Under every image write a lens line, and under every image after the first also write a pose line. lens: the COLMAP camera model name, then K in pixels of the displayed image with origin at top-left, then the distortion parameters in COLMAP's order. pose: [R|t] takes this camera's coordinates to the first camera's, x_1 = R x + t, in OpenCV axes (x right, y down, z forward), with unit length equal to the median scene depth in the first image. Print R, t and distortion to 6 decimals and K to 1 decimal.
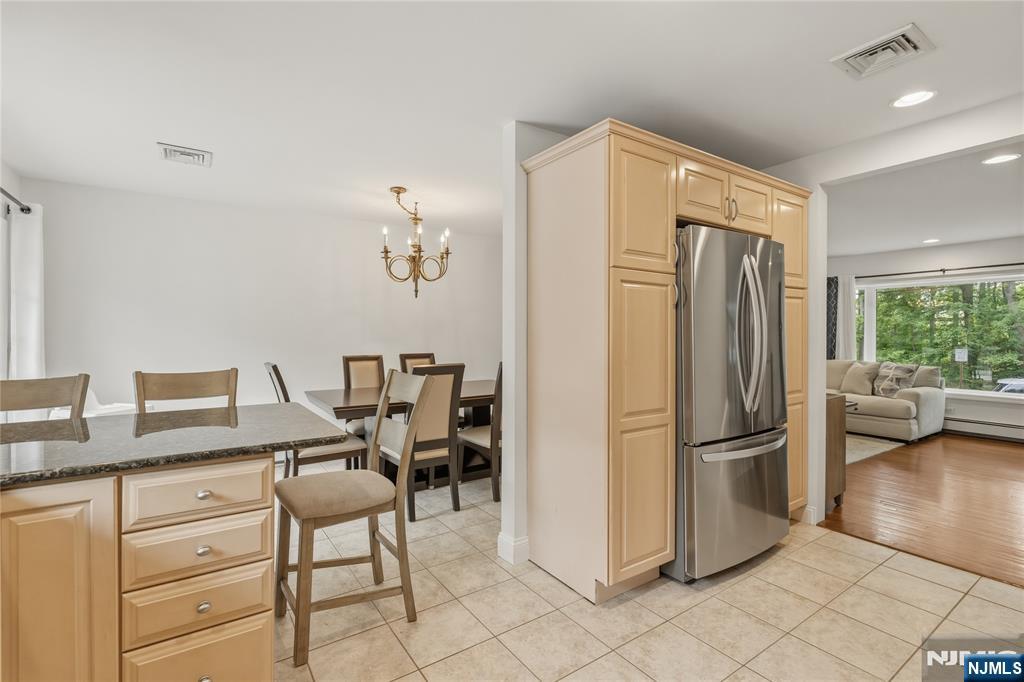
lens RADIAL K [[471.1, 0, 520.3], [0, 471.1, 340.3], [0, 0, 1]] dist [-0.002113, 0.002320]
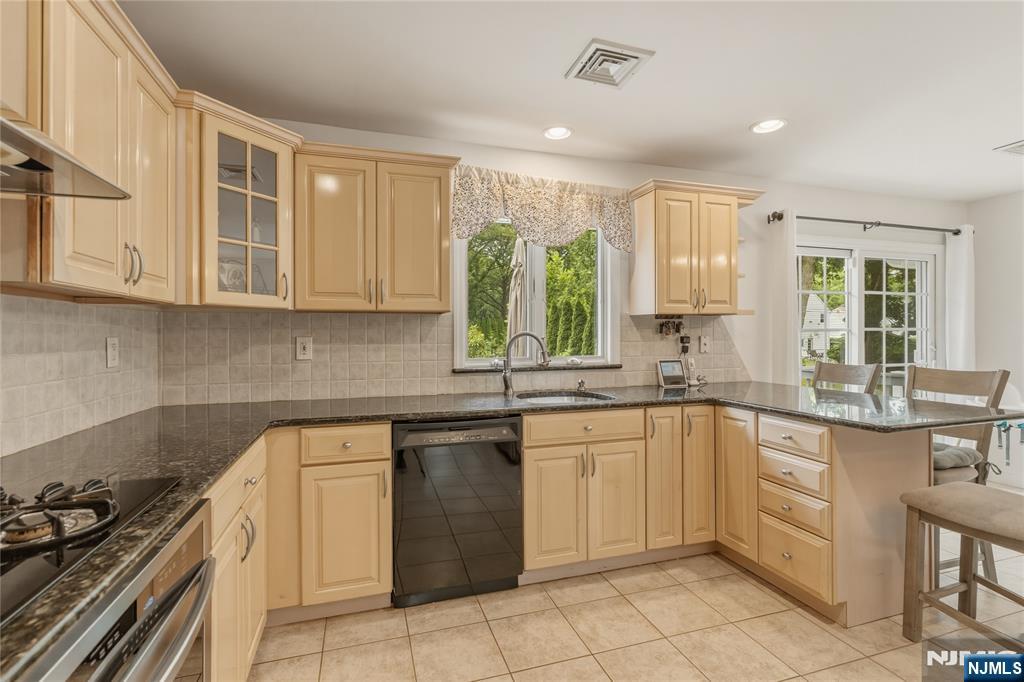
lens RADIAL K [[471.1, 0, 508.9], [0, 471.1, 334.3], [0, 0, 1]] dist [-0.002113, 0.002320]
pose [[-0.307846, -0.003648, -0.951429, 1.092806], [-0.001615, 0.999993, -0.003311, -0.007832], [0.951435, 0.000517, -0.307850, 0.587172]]
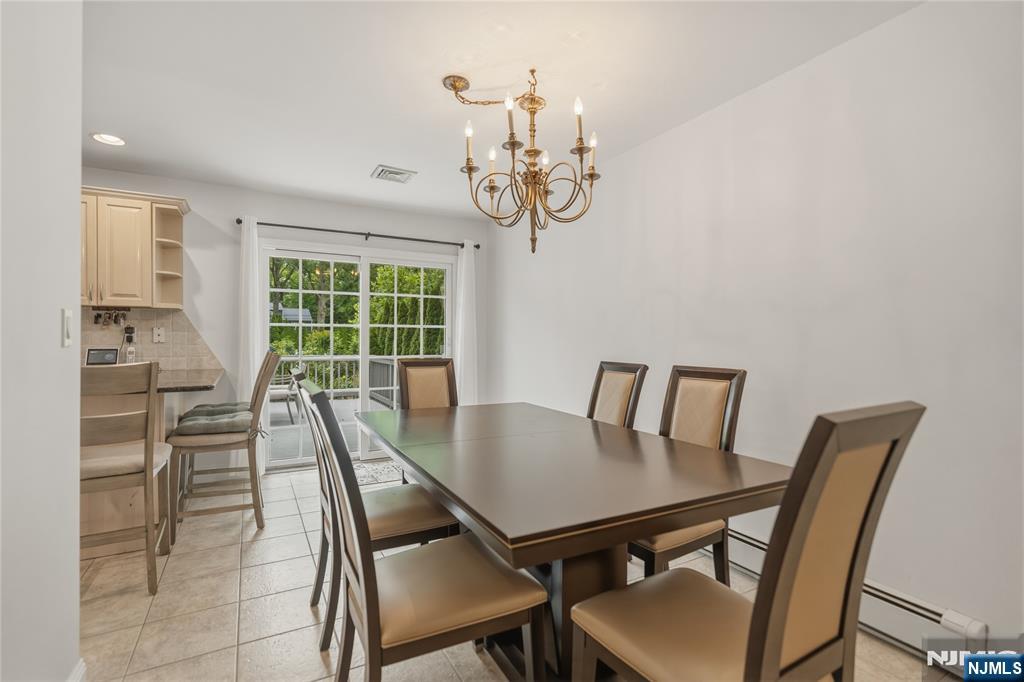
lens RADIAL K [[471.1, 0, 502.8], [0, 471.1, 337.1], [0, 0, 1]] dist [-0.002113, 0.002320]
pose [[-0.118957, -0.015670, -0.992776, 0.902521], [-0.004743, 0.999873, -0.015214, 0.073318], [0.992888, 0.002898, -0.119016, 2.918899]]
